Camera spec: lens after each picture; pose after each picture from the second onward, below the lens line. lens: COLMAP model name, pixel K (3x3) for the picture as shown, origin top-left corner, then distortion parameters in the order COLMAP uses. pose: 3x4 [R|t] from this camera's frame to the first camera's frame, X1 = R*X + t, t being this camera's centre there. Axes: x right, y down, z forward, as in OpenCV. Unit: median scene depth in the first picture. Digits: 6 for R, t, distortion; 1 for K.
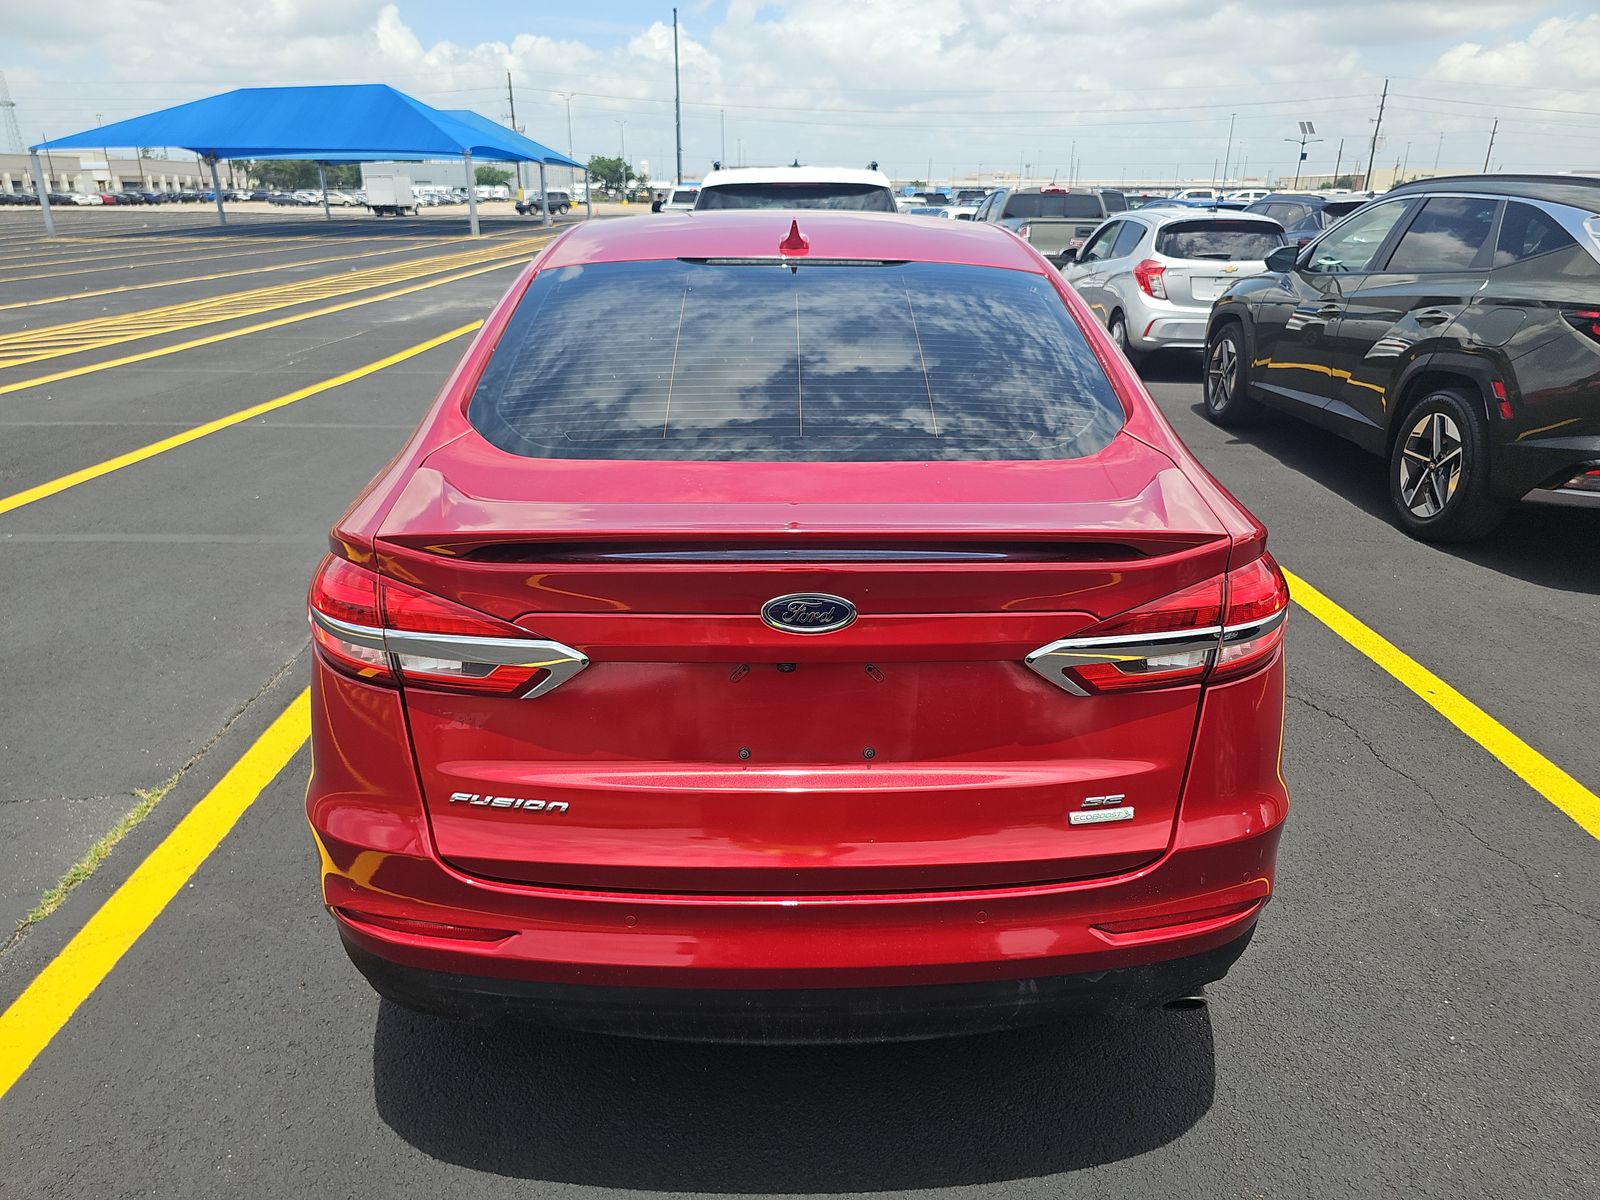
lens RADIAL K [[1086.2, 0, 792.1], [0, 1086.2, 601.3], [0, 0, 1]] dist [0.011777, -0.007116]
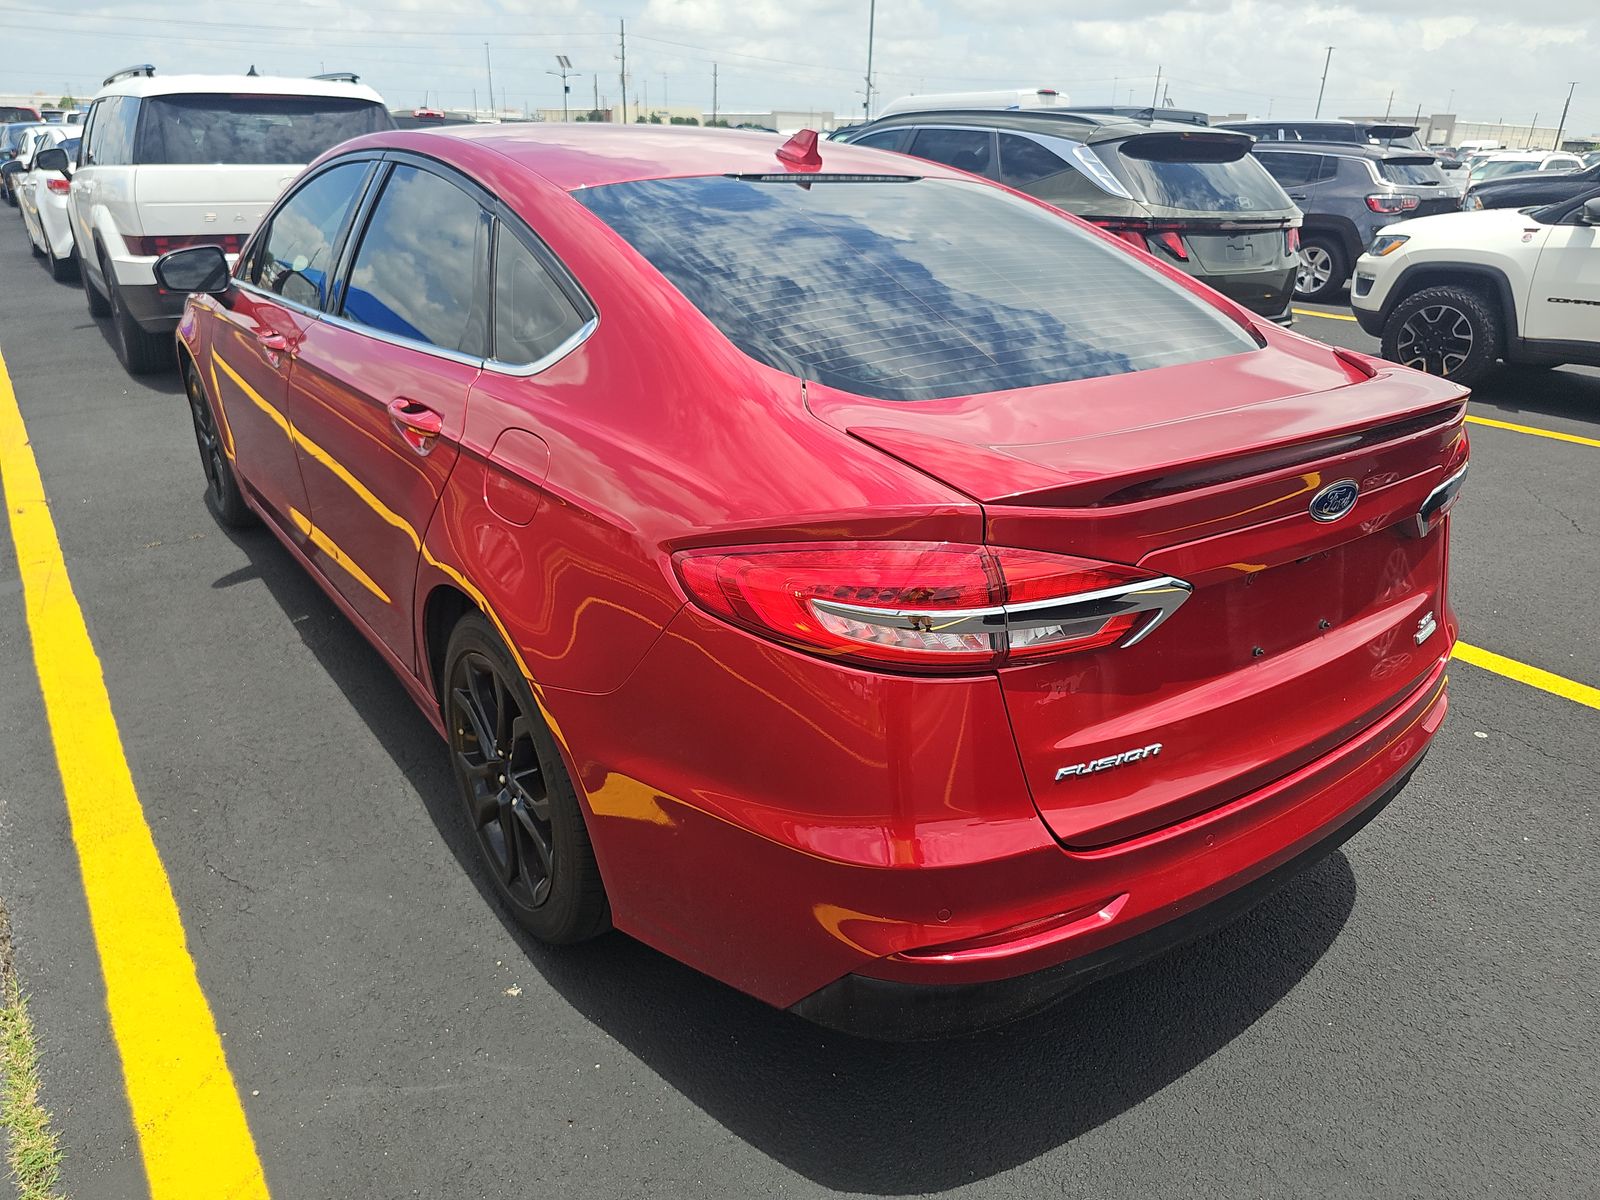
lens RADIAL K [[1086.2, 0, 808.7], [0, 1086.2, 597.3], [0, 0, 1]] dist [0.011777, -0.007116]
pose [[0.817560, -0.210842, 0.535856, -0.933693], [0.182094, 0.977466, 0.106779, -0.097110], [-0.546295, 0.010278, 0.837530, 0.359906]]
